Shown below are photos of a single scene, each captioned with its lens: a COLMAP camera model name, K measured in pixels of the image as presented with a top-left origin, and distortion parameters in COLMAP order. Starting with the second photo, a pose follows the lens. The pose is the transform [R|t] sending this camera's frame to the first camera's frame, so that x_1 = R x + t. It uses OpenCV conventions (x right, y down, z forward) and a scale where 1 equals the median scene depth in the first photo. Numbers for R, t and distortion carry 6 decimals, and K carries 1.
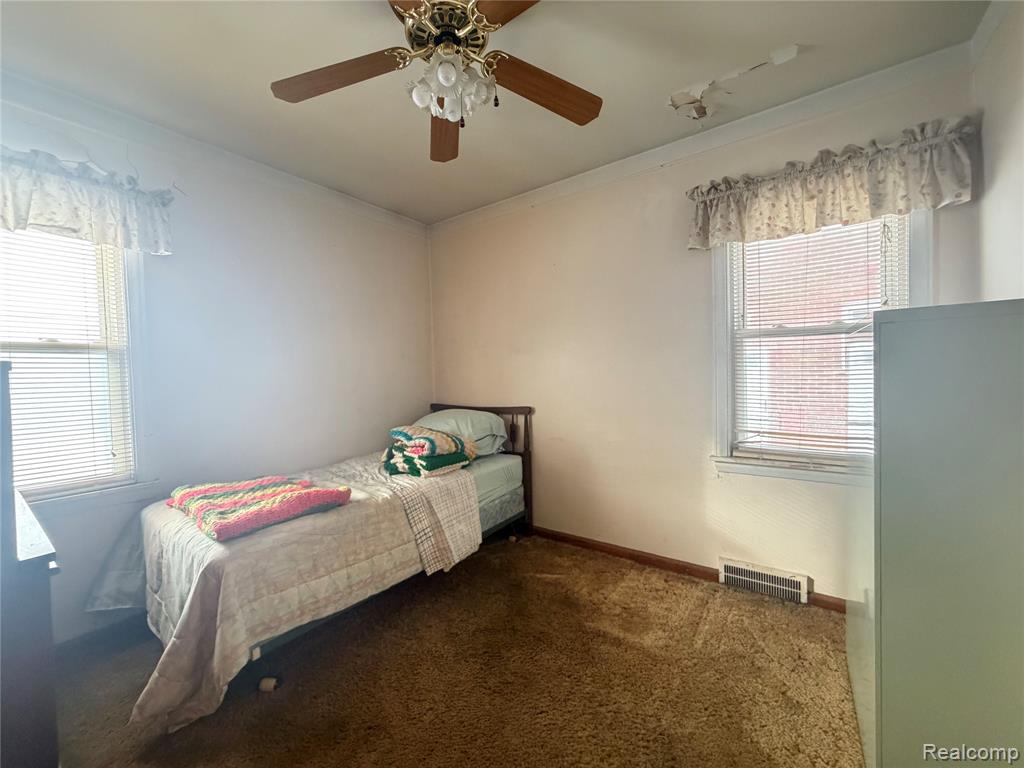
lens RADIAL K [[408.6, 0, 513.8], [0, 408.6, 382.2], [0, 0, 1]] dist [-0.001590, -0.000088]
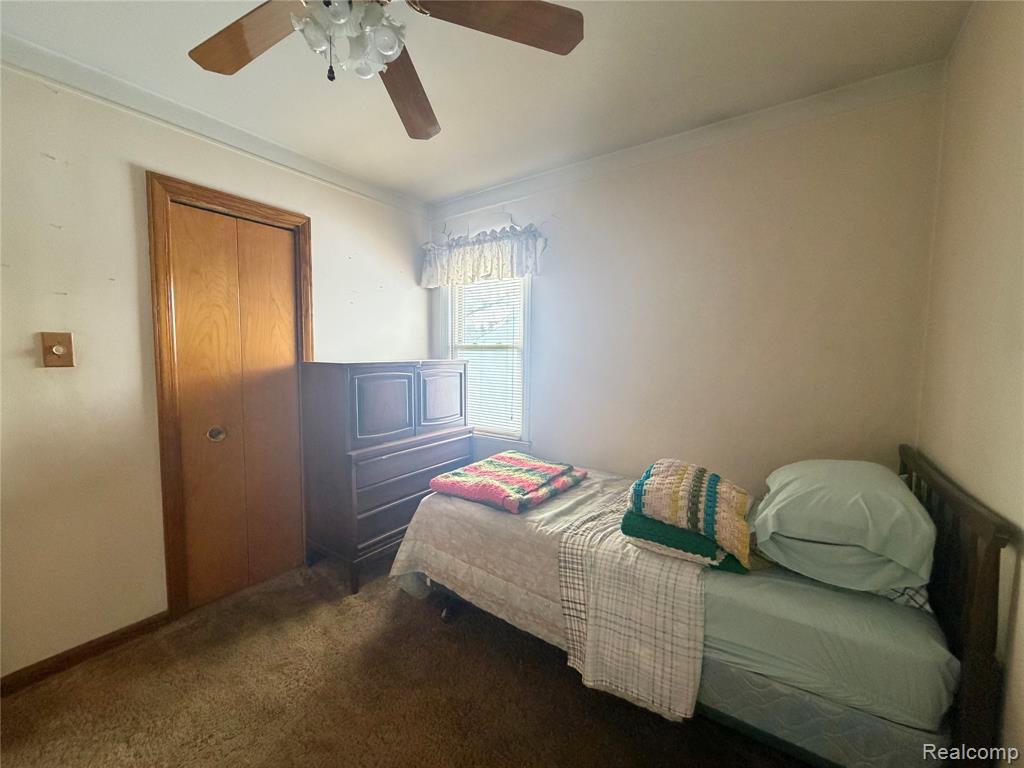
lens RADIAL K [[408.6, 0, 513.6], [0, 408.6, 383.0], [0, 0, 1]] dist [-0.001590, -0.000088]
pose [[0.015661, 0.097806, -0.995082, 0.460024], [-0.034016, 0.994680, 0.097231, -0.088980], [0.999299, 0.032326, 0.018904, 0.877786]]
